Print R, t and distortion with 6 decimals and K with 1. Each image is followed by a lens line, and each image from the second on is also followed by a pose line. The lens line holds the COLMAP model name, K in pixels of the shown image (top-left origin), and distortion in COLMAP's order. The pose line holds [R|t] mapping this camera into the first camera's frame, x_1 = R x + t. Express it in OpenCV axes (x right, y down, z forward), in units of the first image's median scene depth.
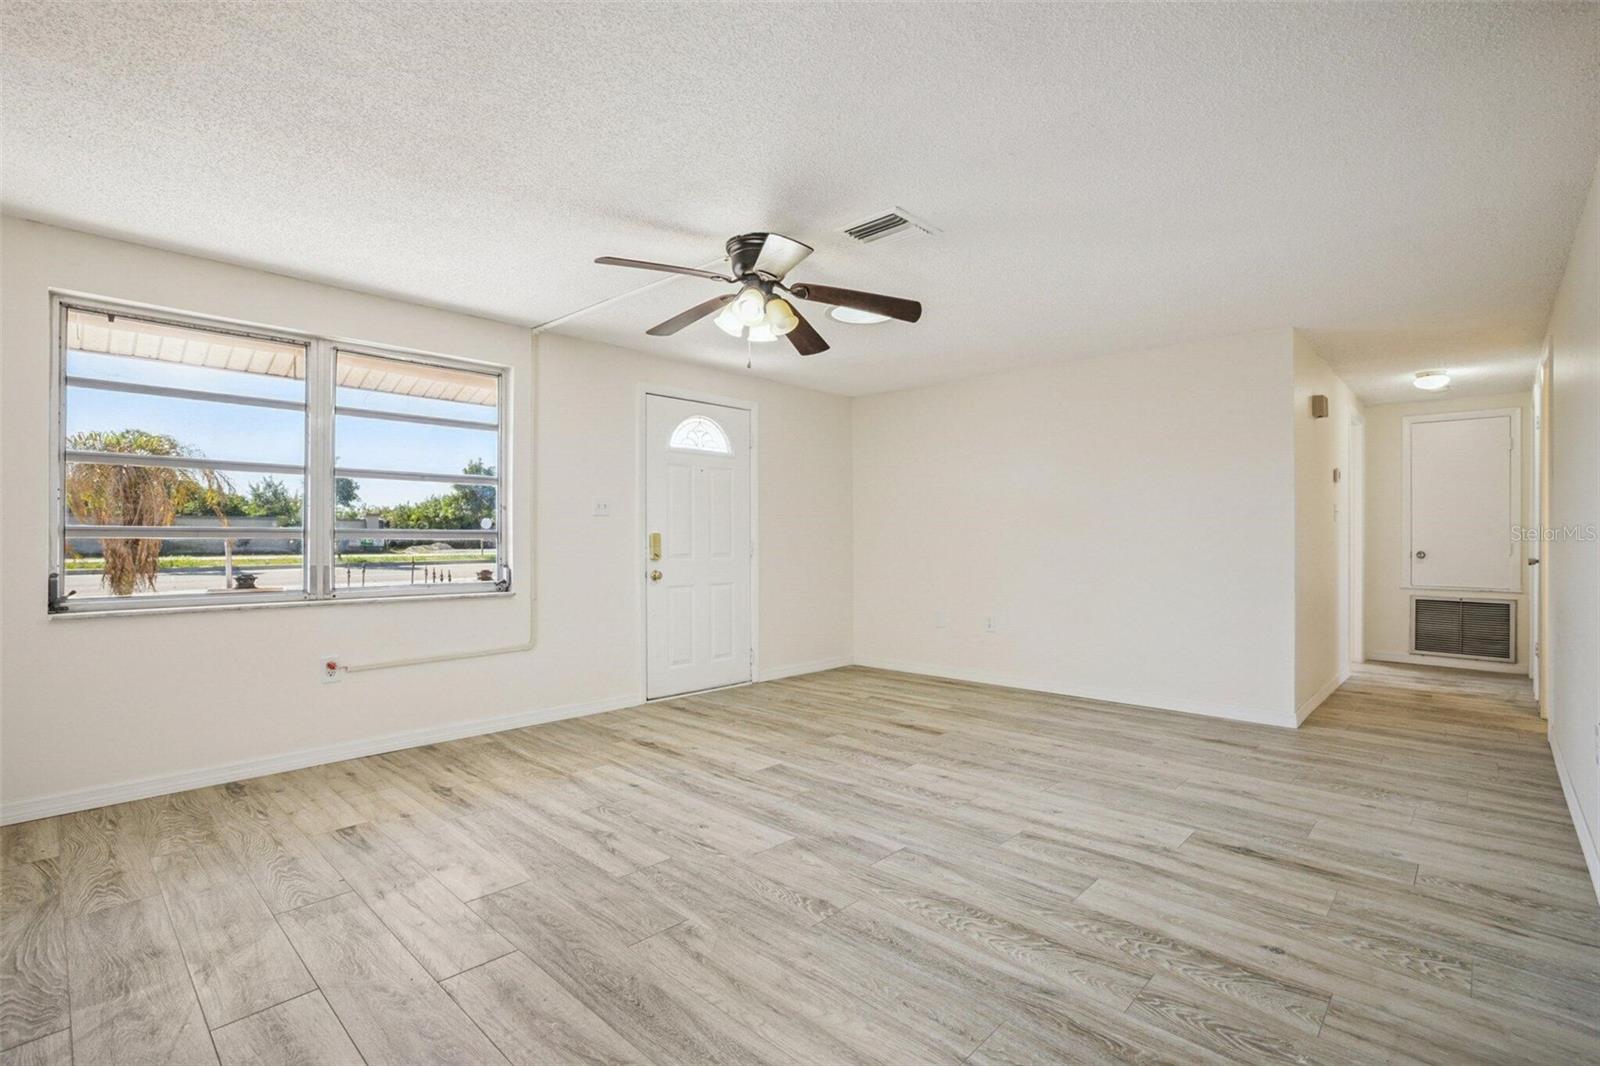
lens RADIAL K [[725.0, 0, 827.8], [0, 725.0, 539.3], [0, 0, 1]] dist [-0.044690, 0.020988]
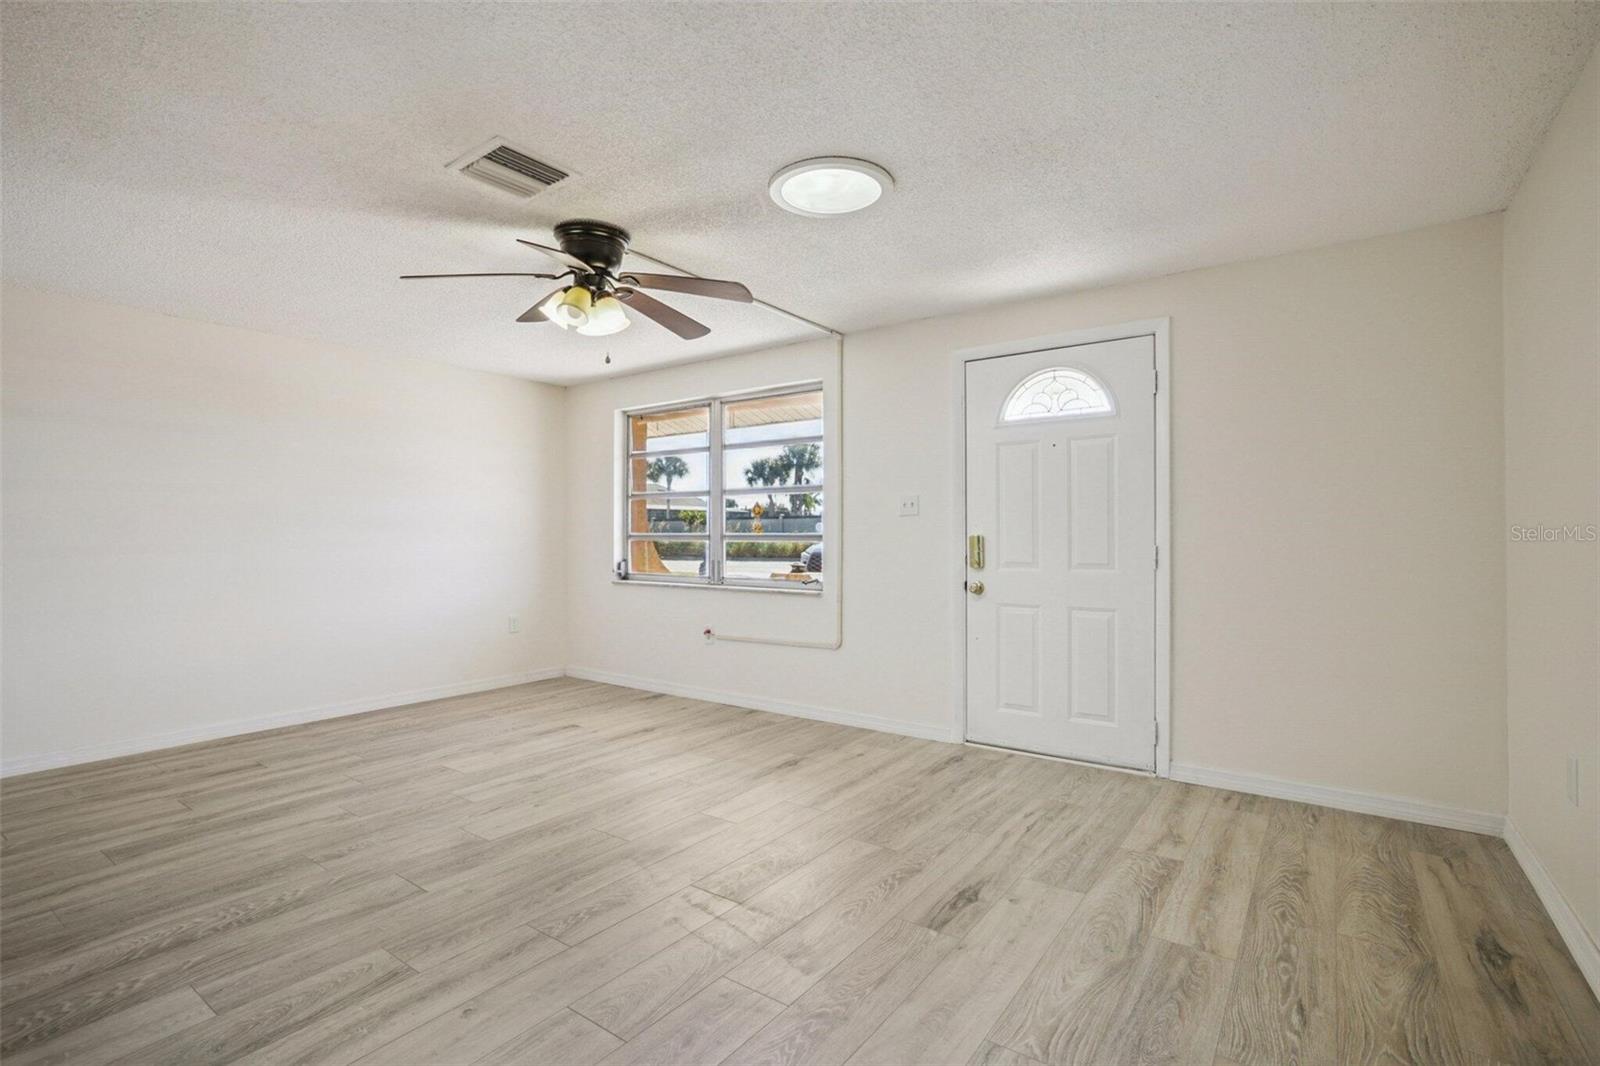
lens RADIAL K [[746.5, 0, 780.6], [0, 746.5, 548.2], [0, 0, 1]] dist [-0.045457, 0.024401]
pose [[0.109812, 0.011992, -0.993880, 0.745965], [-0.002090, 0.999928, 0.011834, -0.004162], [0.993950, 0.000778, 0.109830, 0.947830]]
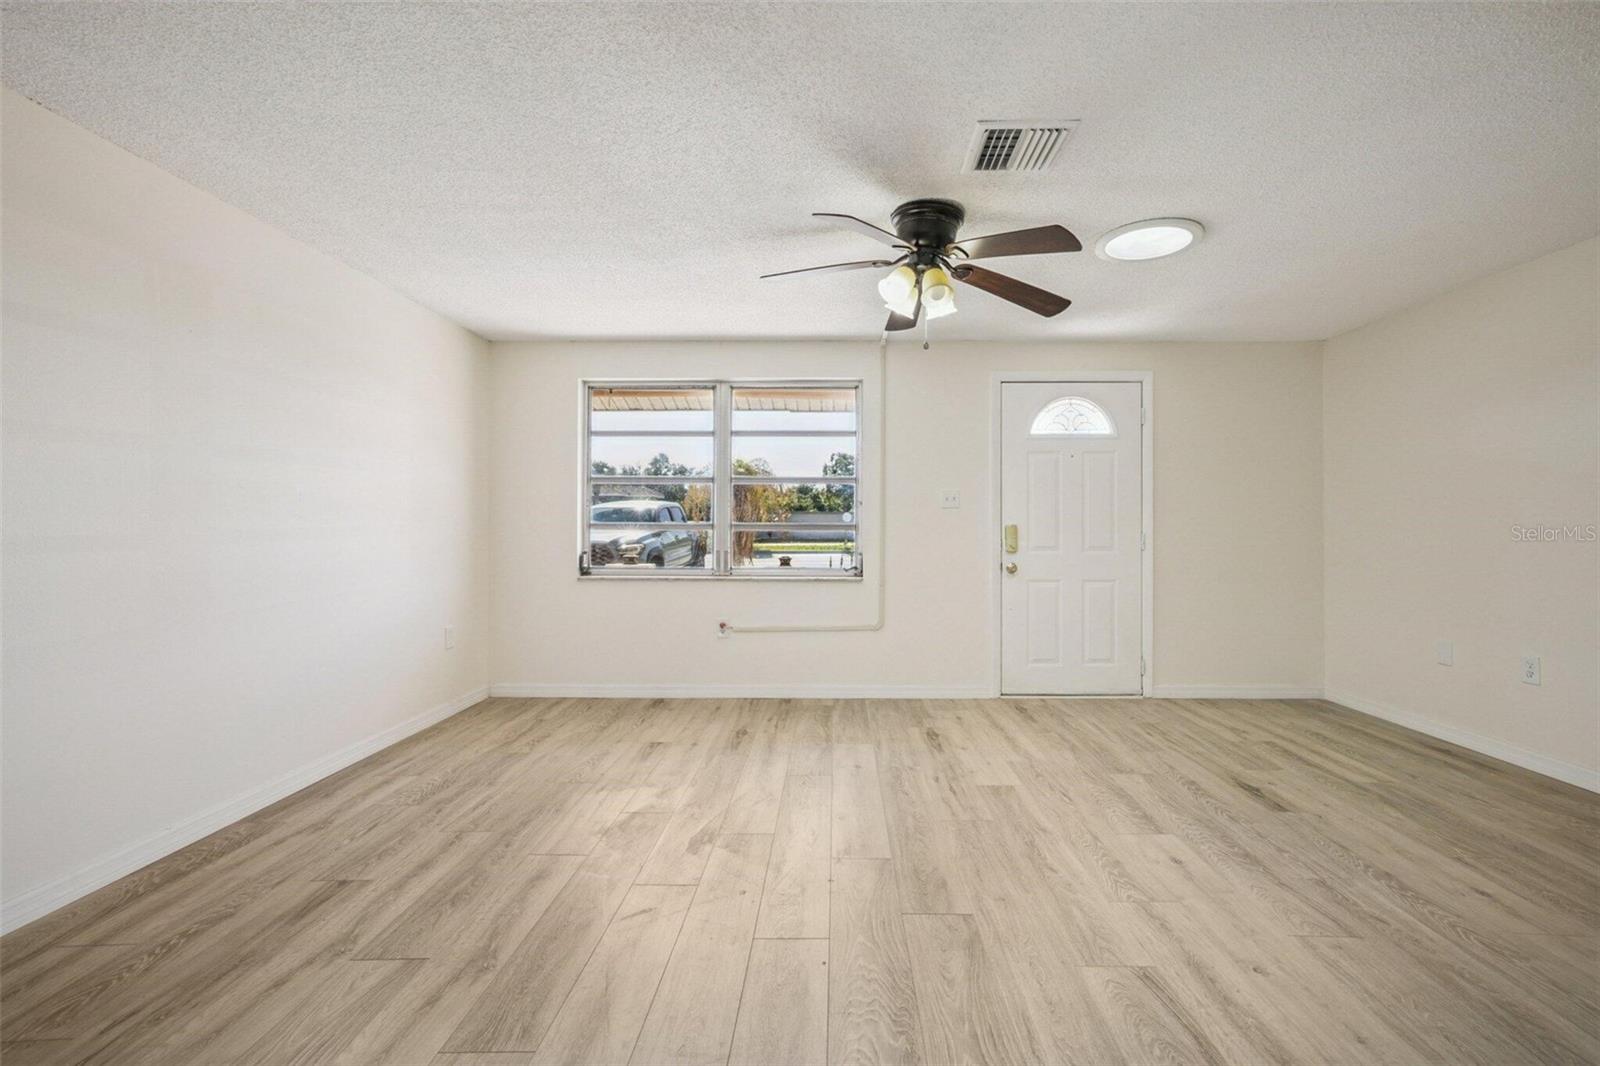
lens RADIAL K [[710.2, 0, 843.2], [0, 710.2, 532.7], [0, 0, 1]] dist [-0.016980, 0.021386]
pose [[0.678204, 0.003275, -0.734866, 0.419797], [-0.001121, 0.999994, 0.003421, -0.001128], [0.734873, -0.001497, 0.678203, 0.254180]]
